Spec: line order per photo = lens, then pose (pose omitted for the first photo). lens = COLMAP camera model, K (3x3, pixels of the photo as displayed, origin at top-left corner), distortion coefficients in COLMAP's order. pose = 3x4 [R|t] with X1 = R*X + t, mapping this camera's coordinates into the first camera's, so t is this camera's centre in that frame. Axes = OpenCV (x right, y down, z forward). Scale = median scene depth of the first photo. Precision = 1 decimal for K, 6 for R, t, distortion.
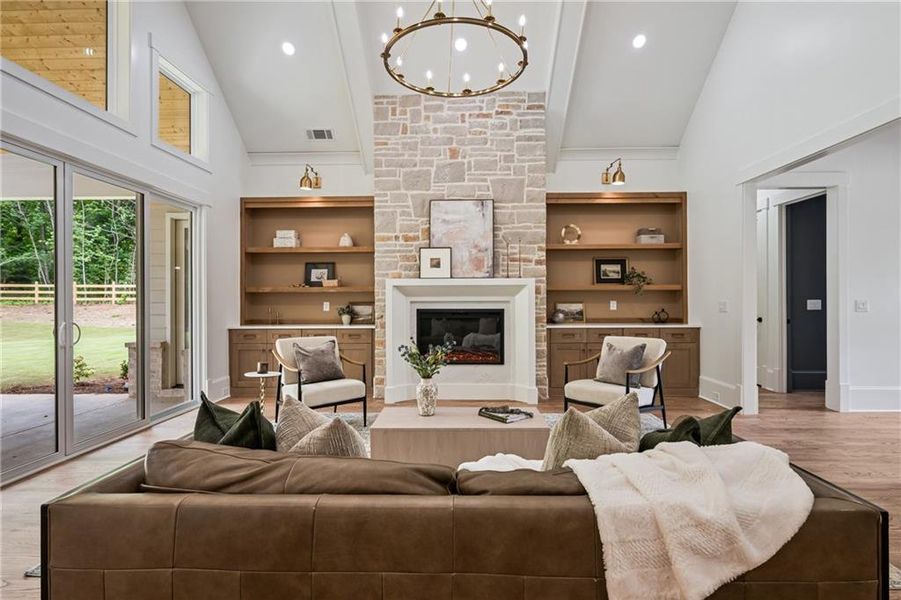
lens RADIAL K [[458.5, 0, 459.1], [0, 458.5, 297.7], [0, 0, 1]] dist [-0.000378, 0.000000]
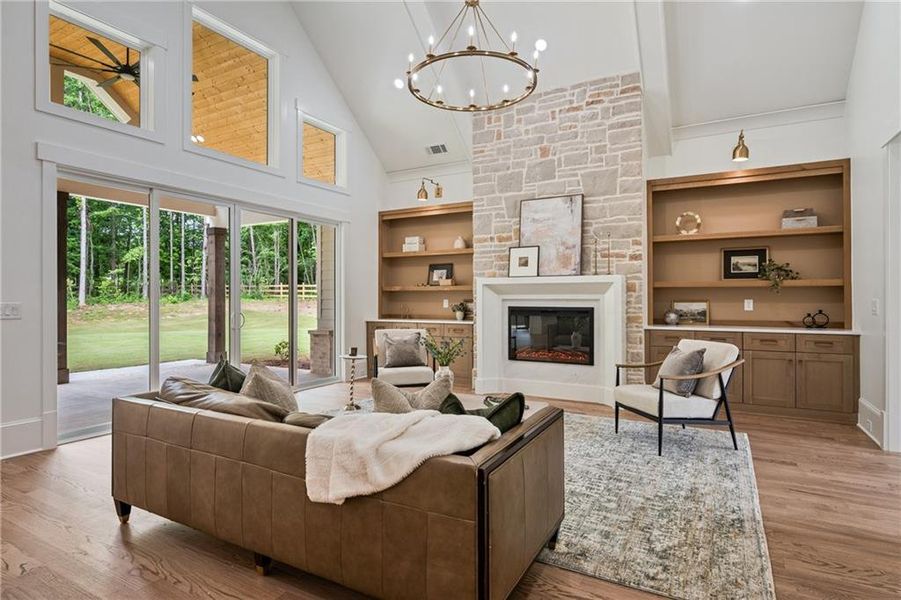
lens RADIAL K [[493.9, 0, 452.0], [0, 493.9, 294.1], [0, 0, 1]] dist [-0.000756, -0.001098]
pose [[0.882441, -0.000814, -0.470423, 0.318142], [-0.000201, 0.999998, -0.002108, -0.001077], [0.470424, 0.001955, 0.882438, -0.047951]]
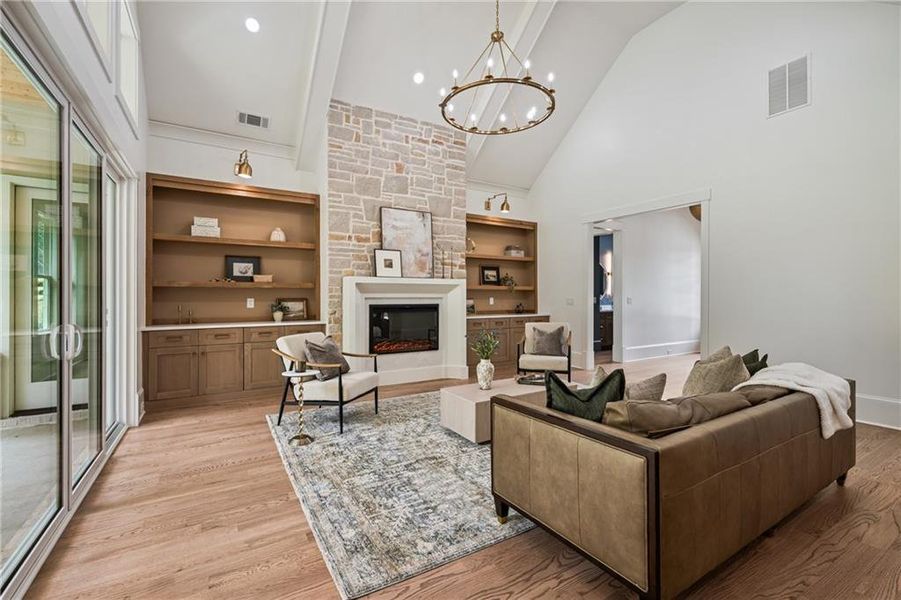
lens RADIAL K [[401.0, 0, 464.9], [0, 401.0, 294.3], [0, 0, 1]] dist [0.000210, 0.000094]
pose [[0.827842, 0.006576, 0.560923, -0.435201], [-0.004841, 0.999978, -0.004579, 0.003178], [-0.560940, 0.001075, 0.827856, 0.081012]]
